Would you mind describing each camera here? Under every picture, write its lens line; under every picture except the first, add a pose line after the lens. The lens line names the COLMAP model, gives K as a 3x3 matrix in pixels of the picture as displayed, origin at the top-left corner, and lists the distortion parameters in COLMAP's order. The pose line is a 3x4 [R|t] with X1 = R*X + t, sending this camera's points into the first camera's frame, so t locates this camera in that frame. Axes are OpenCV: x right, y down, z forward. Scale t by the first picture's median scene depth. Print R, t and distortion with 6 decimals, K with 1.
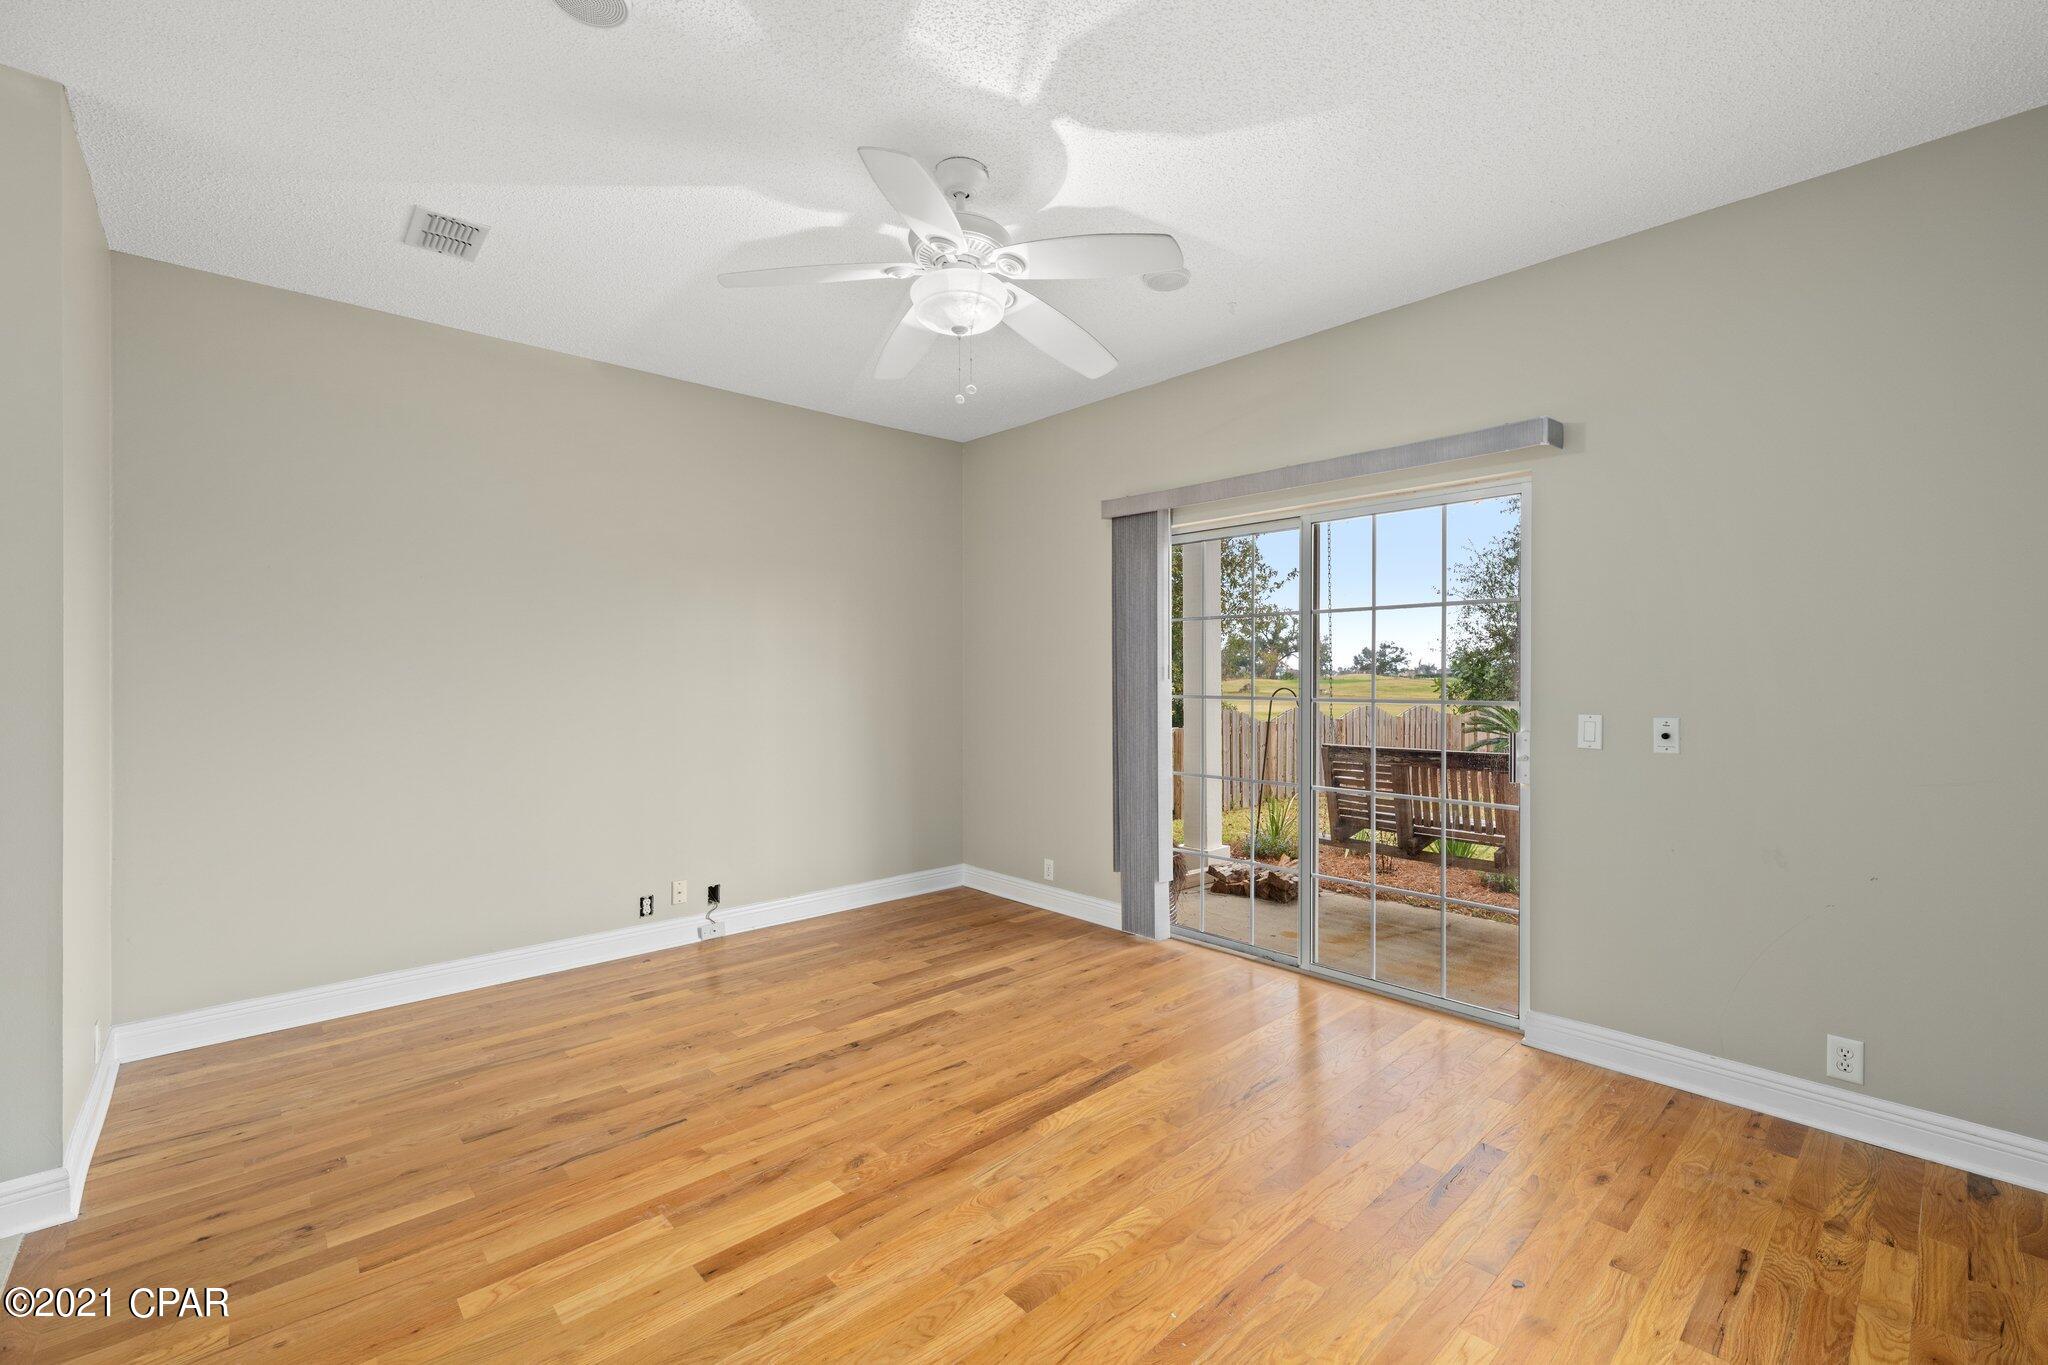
lens RADIAL K [[874.5, 0, 1026.7], [0, 874.5, 678.7], [0, 0, 1]] dist [0.000024, 0.000507]
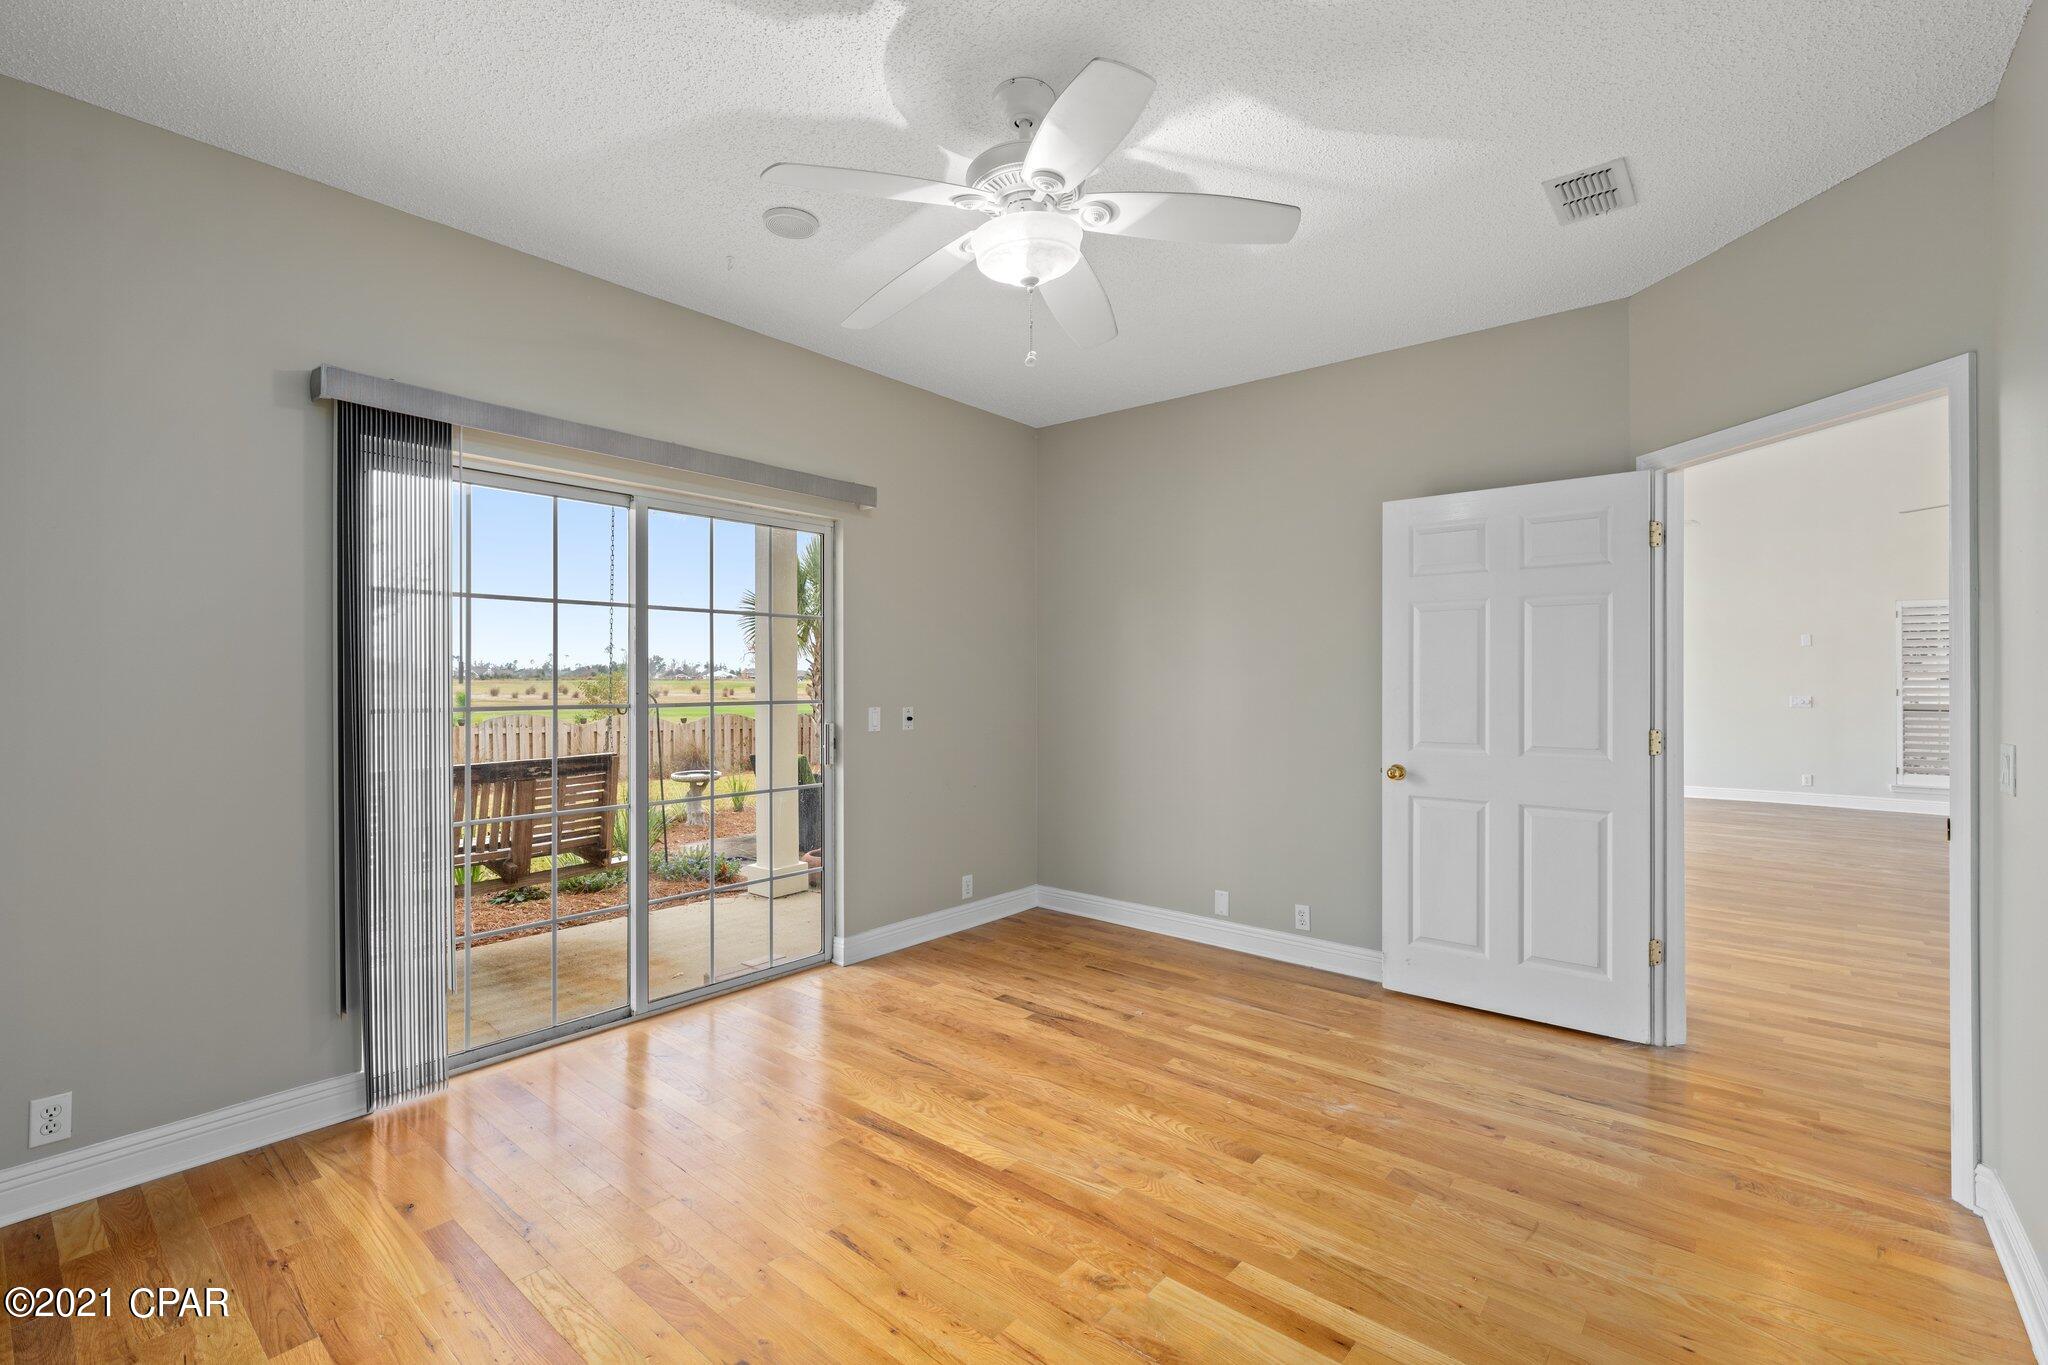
lens RADIAL K [[893.4, 0, 1035.2], [0, 893.4, 677.7], [0, 0, 1]] dist [-0.003834, 0.001266]
pose [[-0.138344, 0.003028, 0.990380, -0.921113], [0.002204, 0.999994, -0.002750, -0.001835], [-0.990382, 0.001803, -0.138350, 1.079083]]
